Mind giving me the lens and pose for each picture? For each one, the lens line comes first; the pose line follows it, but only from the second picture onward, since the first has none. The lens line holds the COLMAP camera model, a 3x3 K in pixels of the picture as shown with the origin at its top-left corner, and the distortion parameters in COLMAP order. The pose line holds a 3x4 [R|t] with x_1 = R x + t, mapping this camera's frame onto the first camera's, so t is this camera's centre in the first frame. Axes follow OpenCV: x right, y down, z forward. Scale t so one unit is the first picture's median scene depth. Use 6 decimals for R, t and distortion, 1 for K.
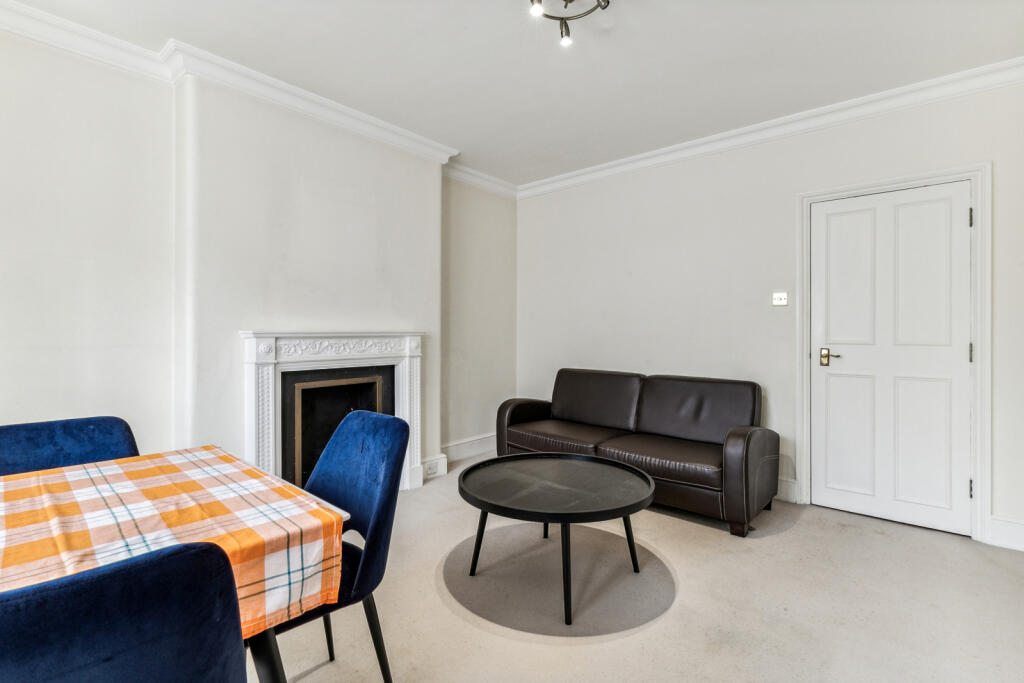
lens RADIAL K [[473.7, 0, 513.8], [0, 473.7, 338.3], [0, 0, 1]] dist [0.003117, -0.000074]
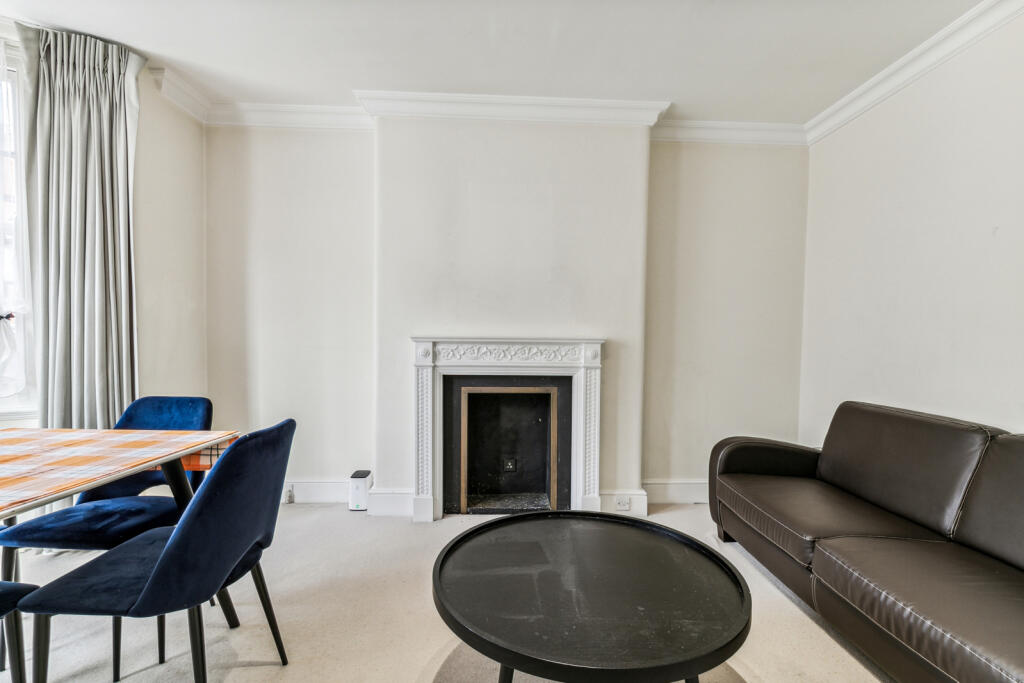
lens RADIAL K [[473.7, 0, 516.9], [0, 473.7, 358.4], [0, 0, 1]] dist [0.003117, -0.000074]
pose [[0.689640, 0.040542, -0.723016, 0.312308], [-0.022402, 0.999148, 0.034658, -0.004815], [0.723806, -0.007705, 0.689961, 0.323782]]
